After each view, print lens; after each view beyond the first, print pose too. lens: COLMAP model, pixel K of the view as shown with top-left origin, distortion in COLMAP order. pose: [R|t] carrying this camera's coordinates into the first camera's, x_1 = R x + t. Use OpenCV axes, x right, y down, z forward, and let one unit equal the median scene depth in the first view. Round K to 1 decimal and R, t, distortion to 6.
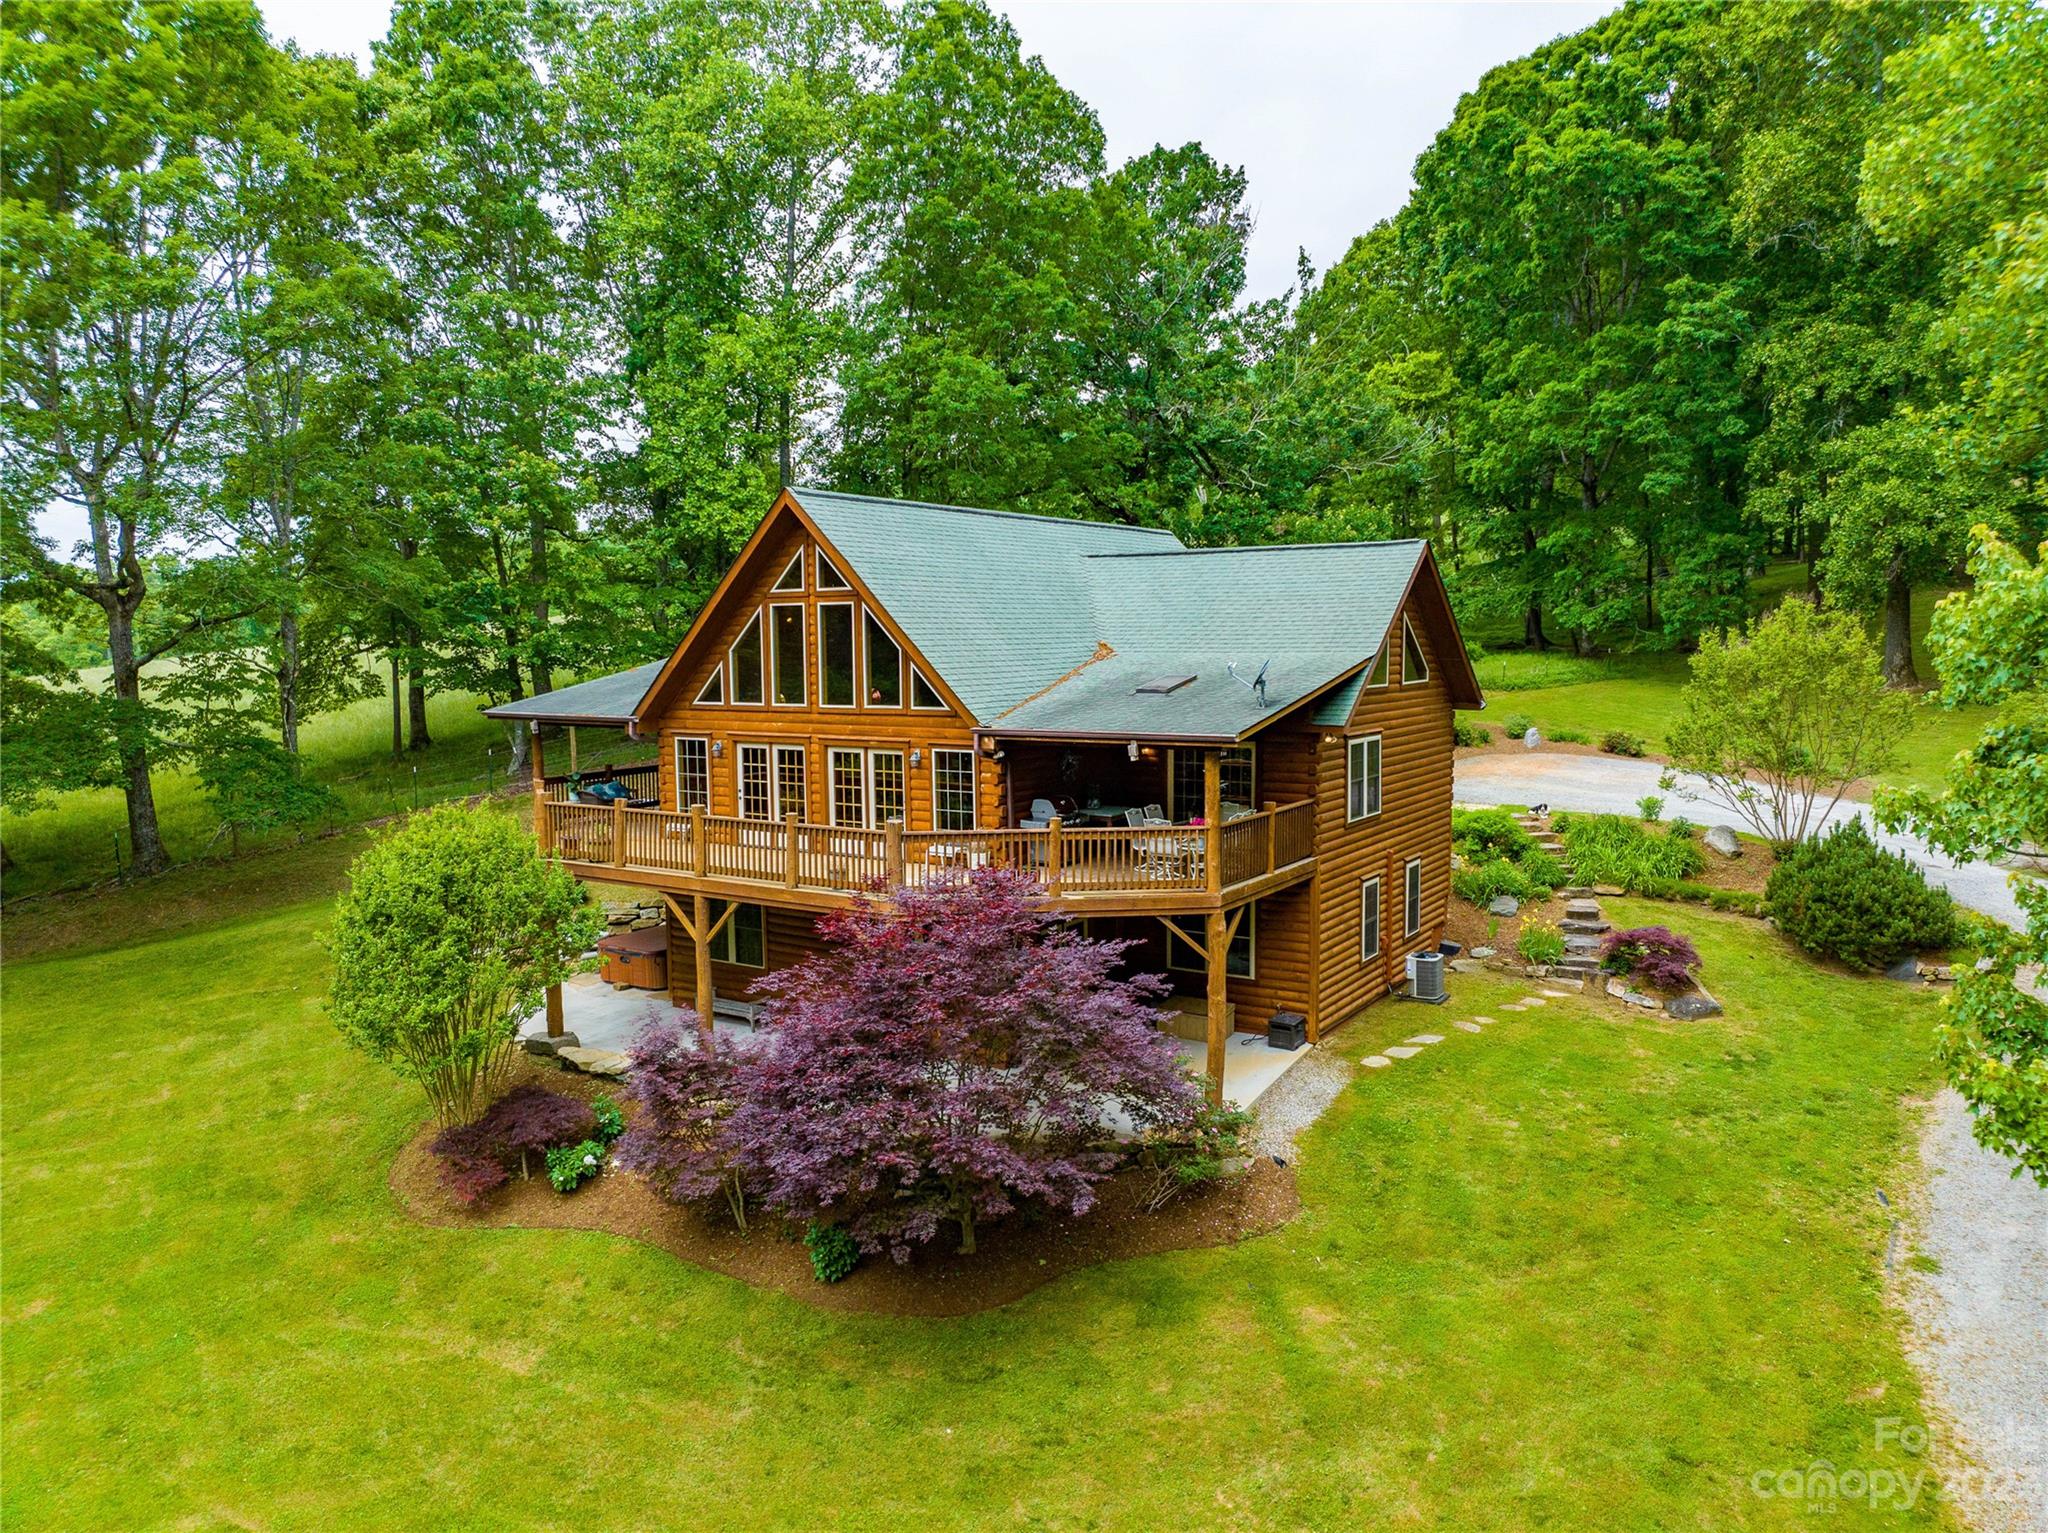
lens RADIAL K [[1449.4, 0, 1020.5], [0, 1449.4, 770.2], [0, 0, 1]] dist [-0.038151, 0.001723]
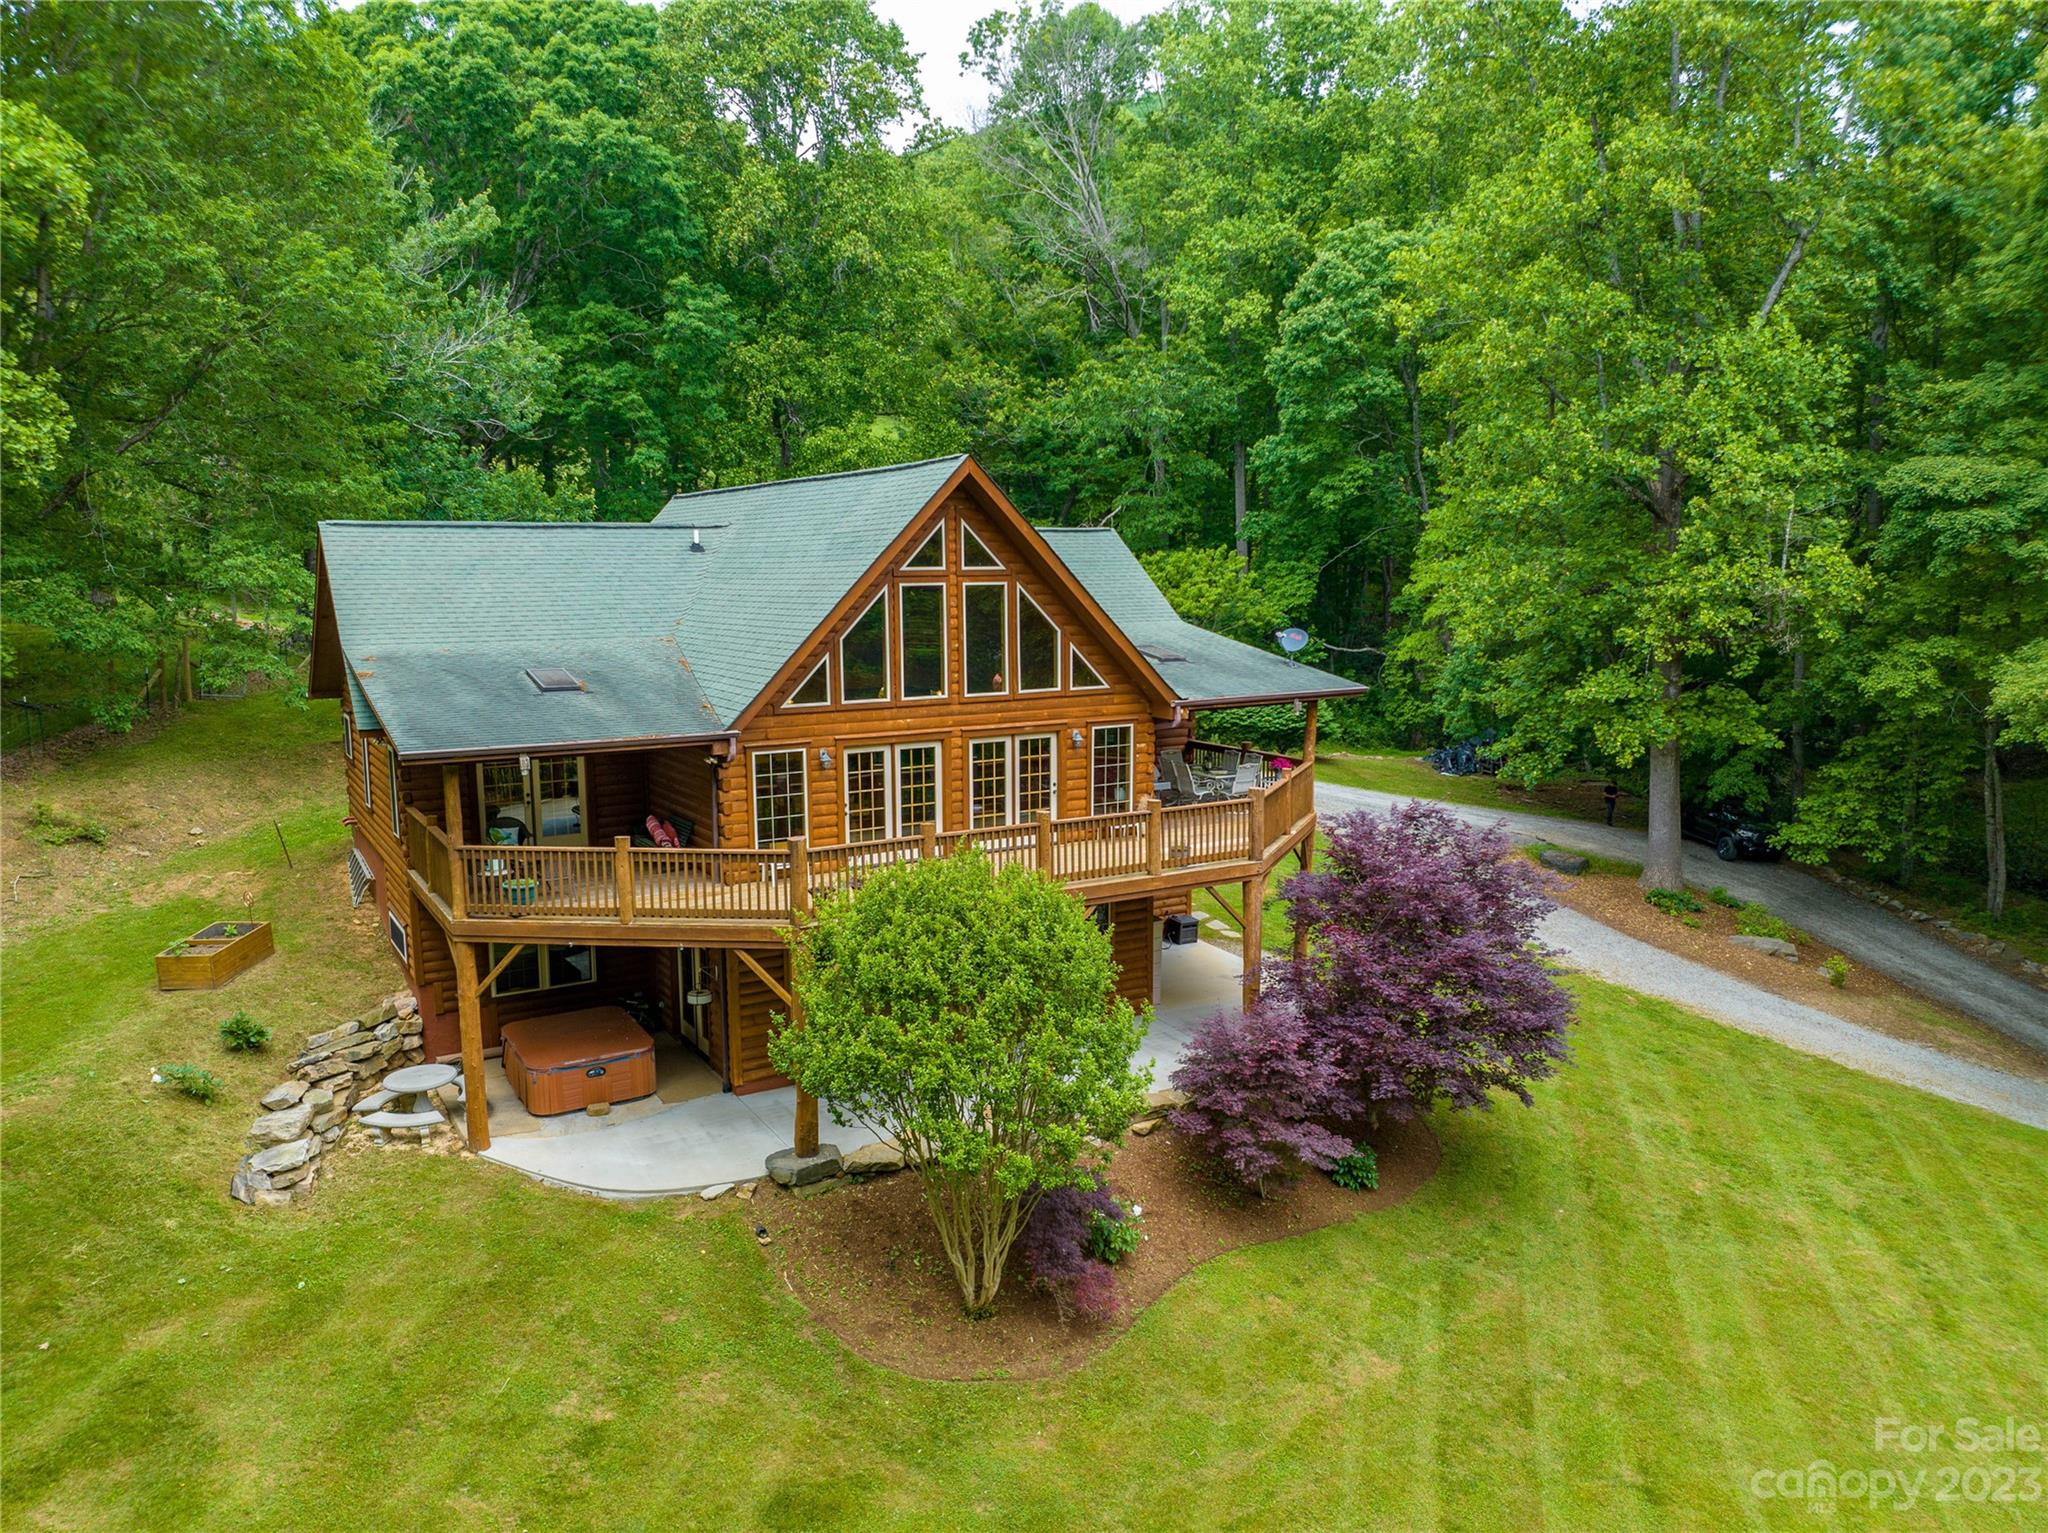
lens RADIAL K [[1449.4, 0, 1020.5], [0, 1449.4, 770.2], [0, 0, 1]] dist [-0.038151, 0.001723]
pose [[0.434099, -0.119224, 0.892941, -0.926151], [0.087307, 0.992106, 0.090021, -0.075255], [-0.896624, 0.038882, 0.441081, 0.551009]]
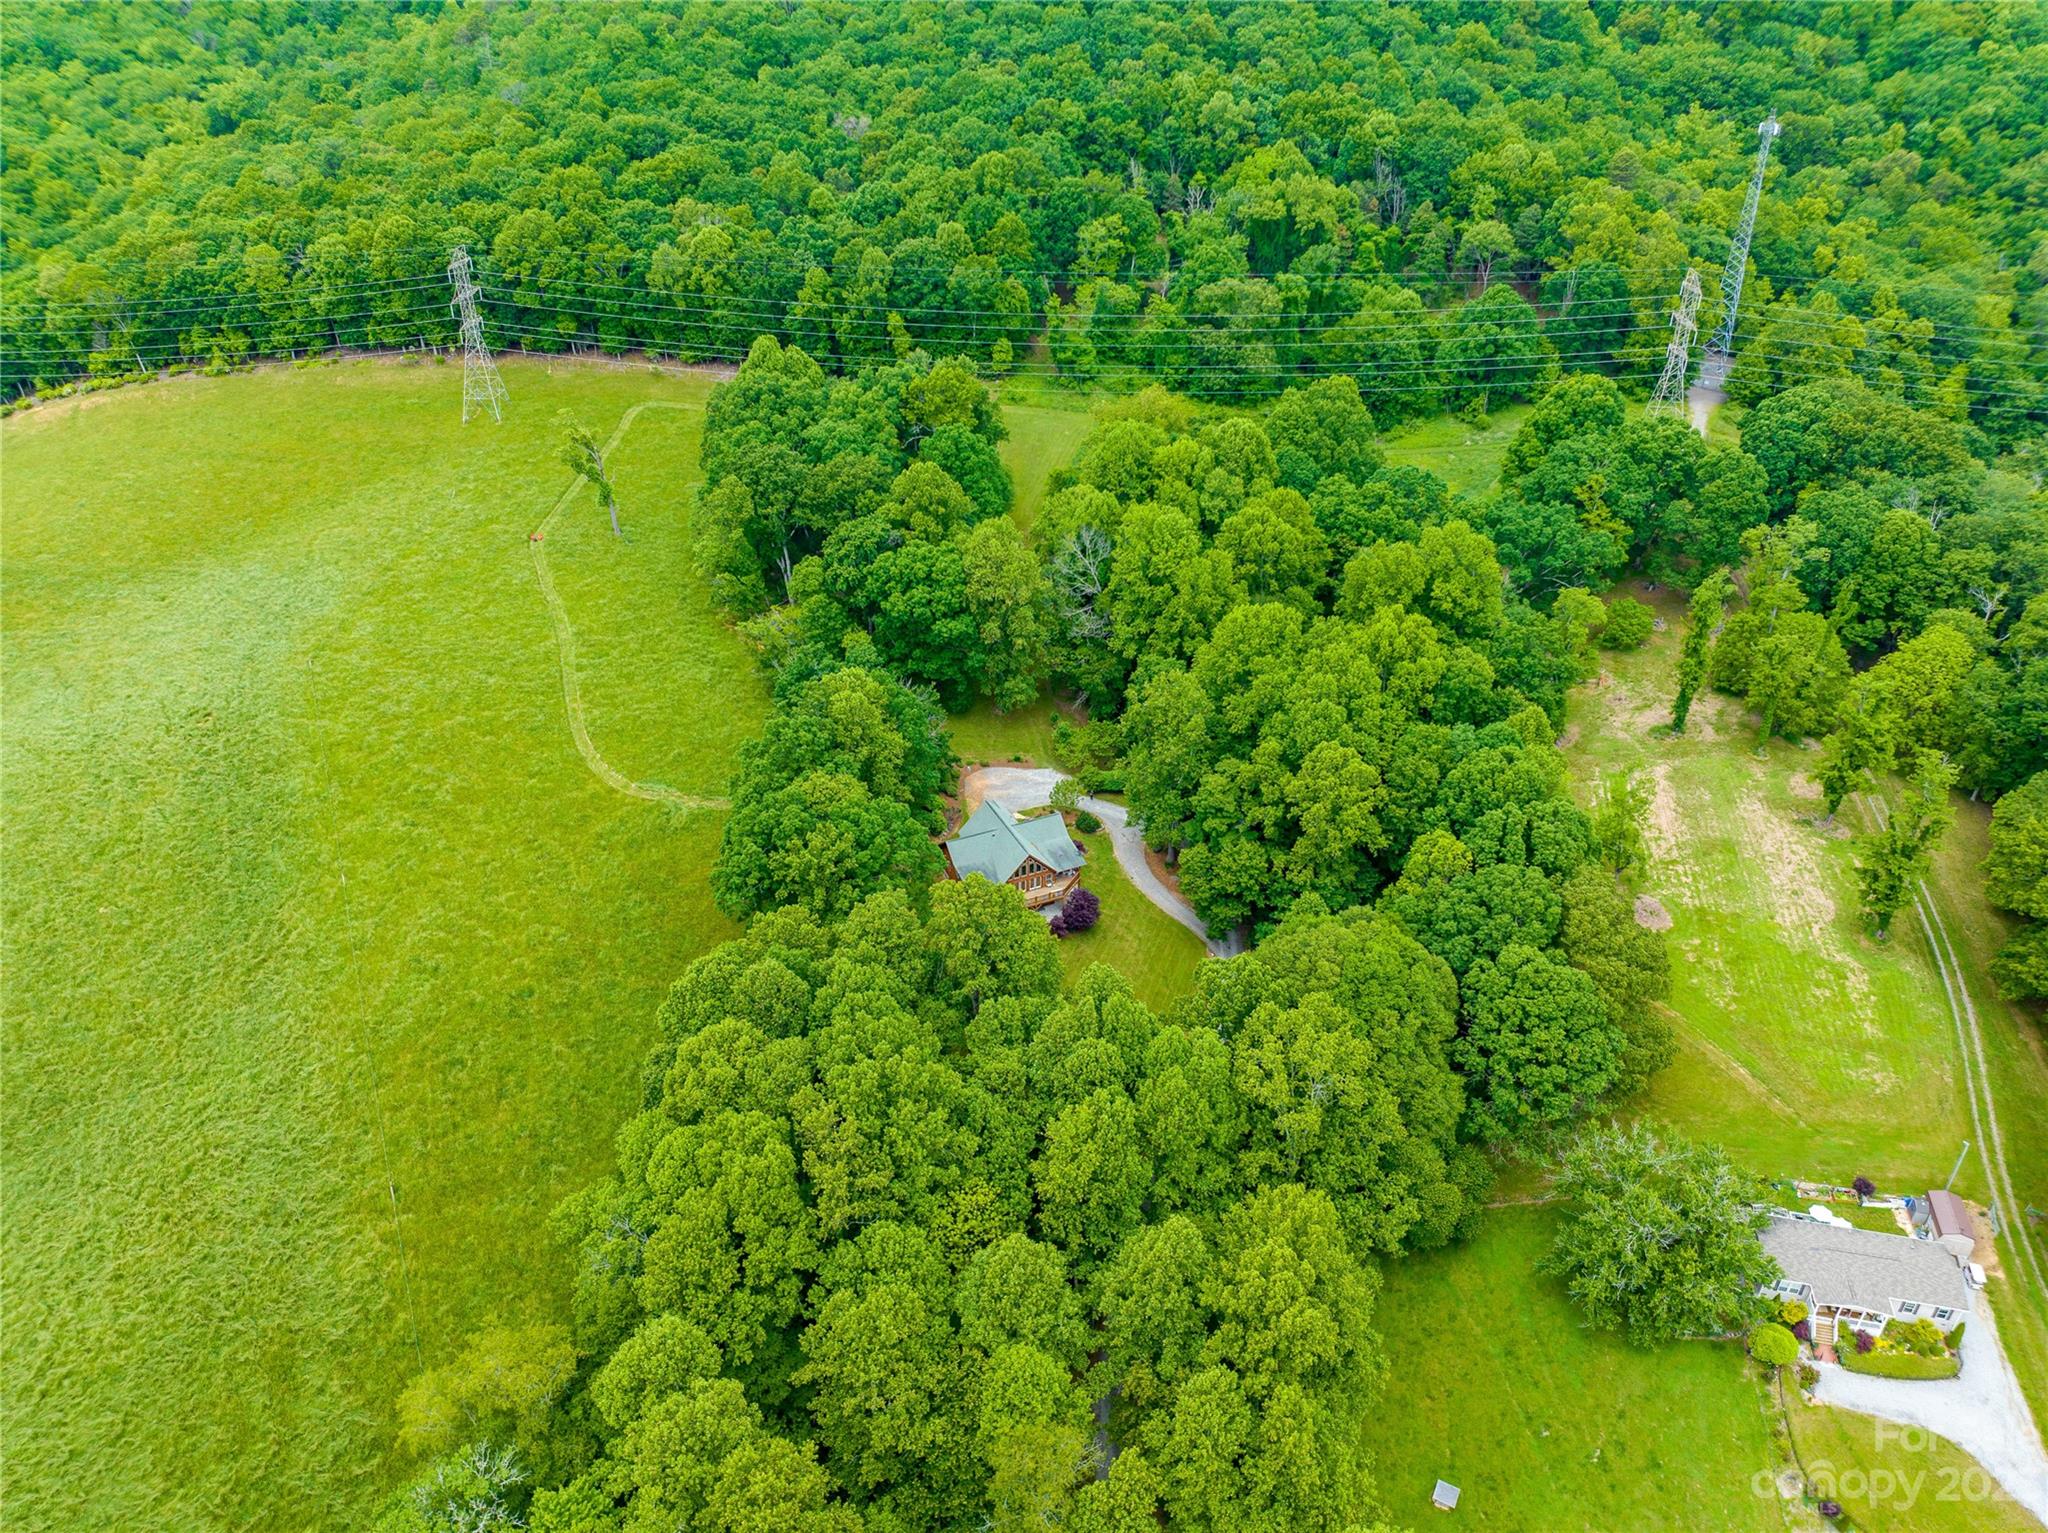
lens RADIAL K [[1449.4, 0, 1020.5], [0, 1449.4, 770.2], [0, 0, 1]] dist [-0.038151, 0.001723]
pose [[0.533627, -0.435183, 0.725161, -5.233060], [0.070823, 0.877431, 0.474447, -3.977171], [-0.842749, -0.201820, 0.499041, -2.532729]]
